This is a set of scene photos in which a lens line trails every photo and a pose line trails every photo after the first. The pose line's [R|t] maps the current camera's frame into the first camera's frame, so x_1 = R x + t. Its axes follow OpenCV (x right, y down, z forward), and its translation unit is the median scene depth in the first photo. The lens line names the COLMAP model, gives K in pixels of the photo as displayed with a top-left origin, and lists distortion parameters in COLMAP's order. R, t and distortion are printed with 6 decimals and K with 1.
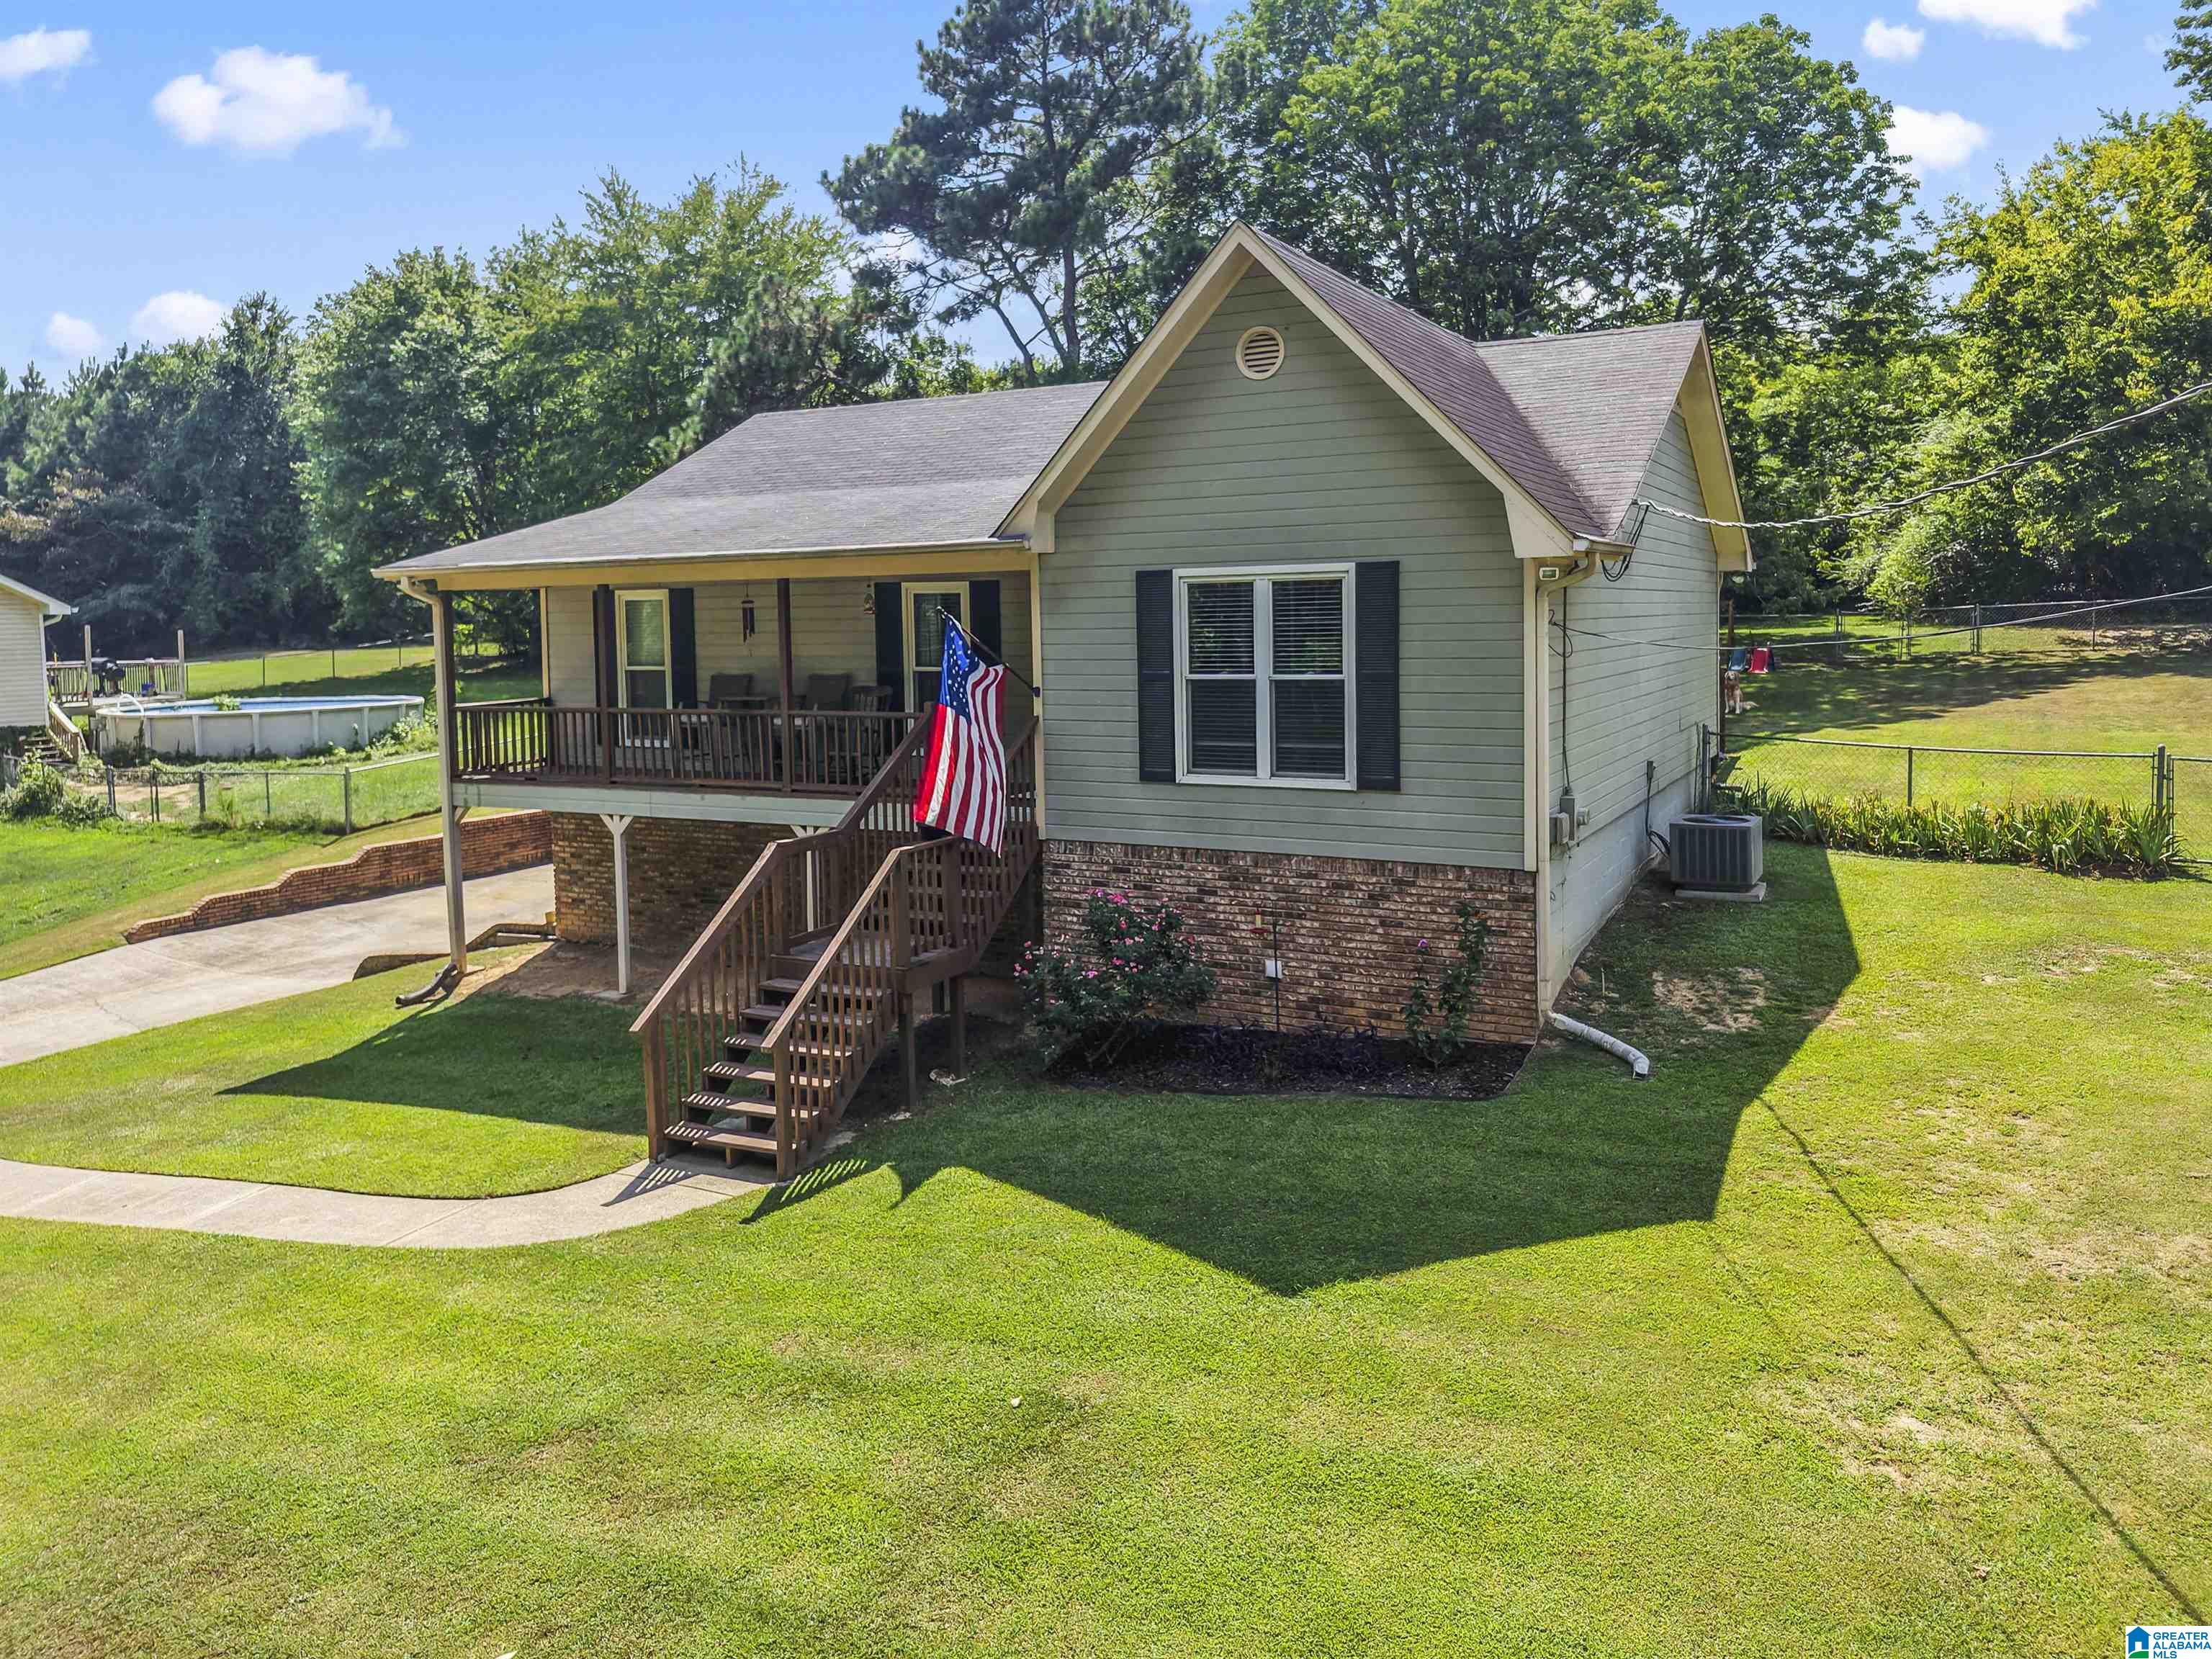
lens RADIAL K [[1578.5, 0, 1100.9], [0, 1578.5, 693.1], [0, 0, 1]] dist [0.003189, 0.000623]
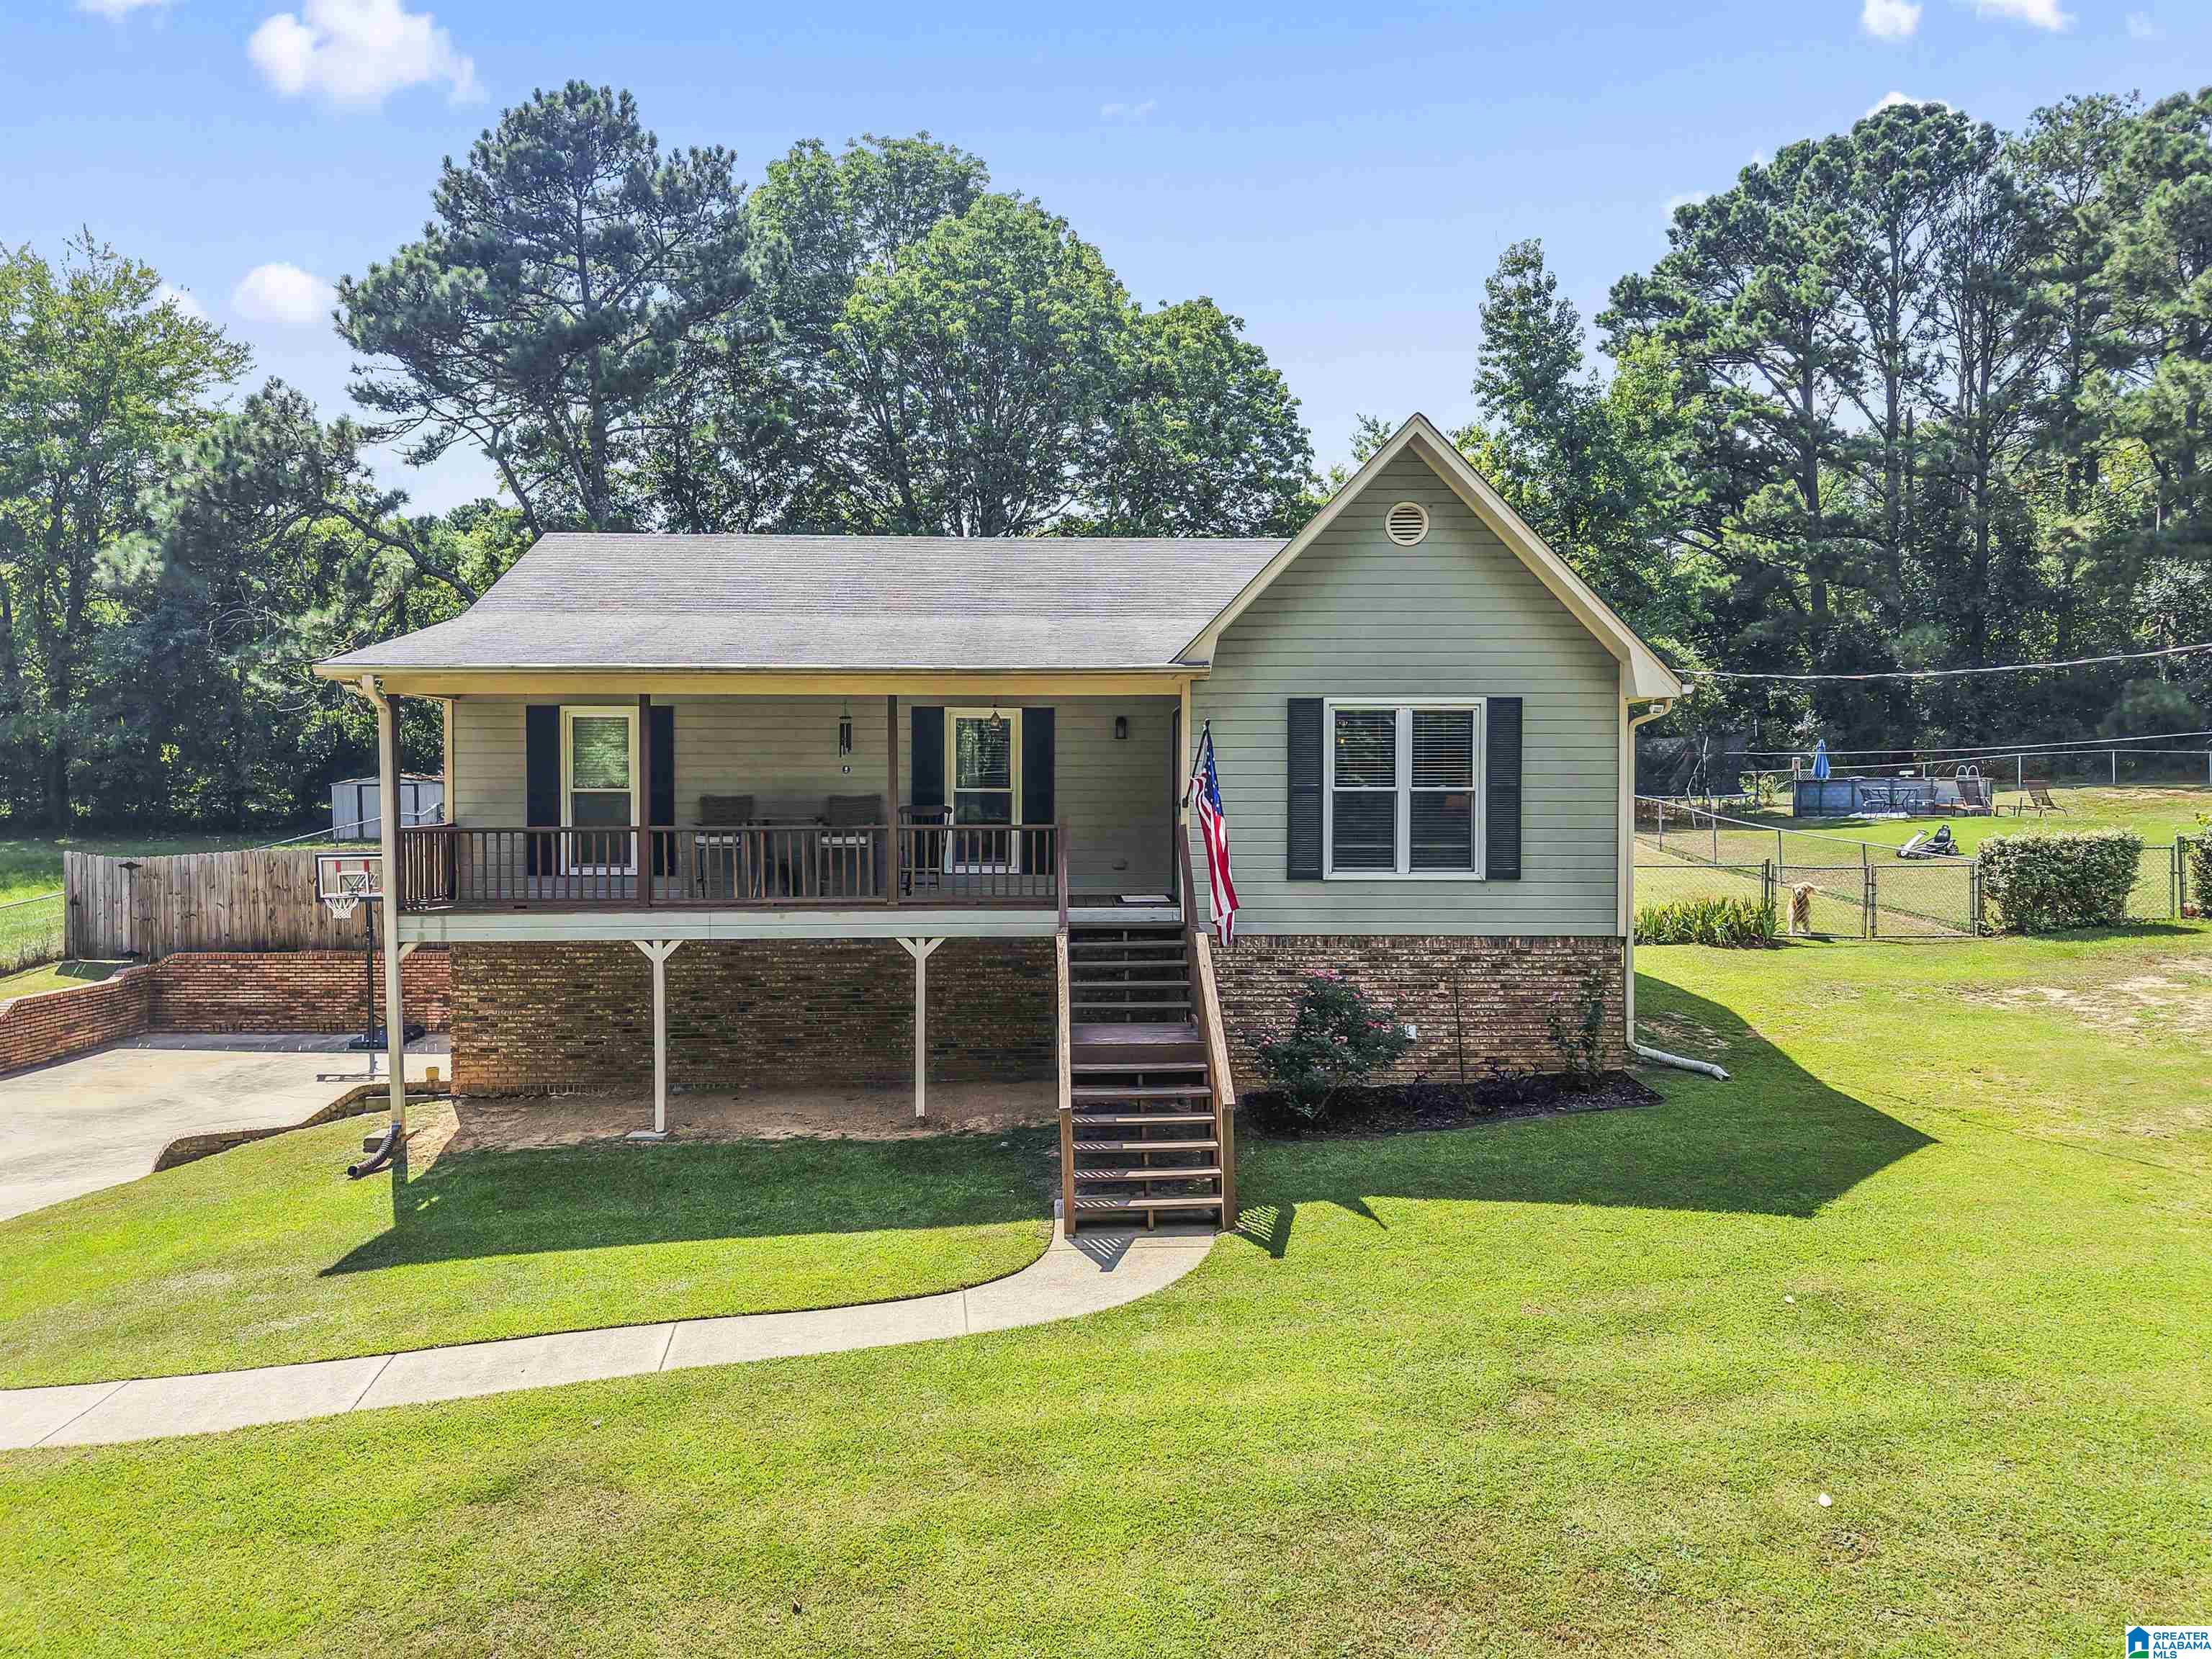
lens RADIAL K [[1512.3, 0, 1128.3], [0, 1512.3, 824.0], [0, 0, 1]] dist [0.010198, -0.005316]
pose [[0.866264, 0.009356, 0.499499, -0.657344], [0.010055, 0.999296, -0.036154, 0.055901], [-0.499486, 0.036342, 0.865560, 0.103684]]
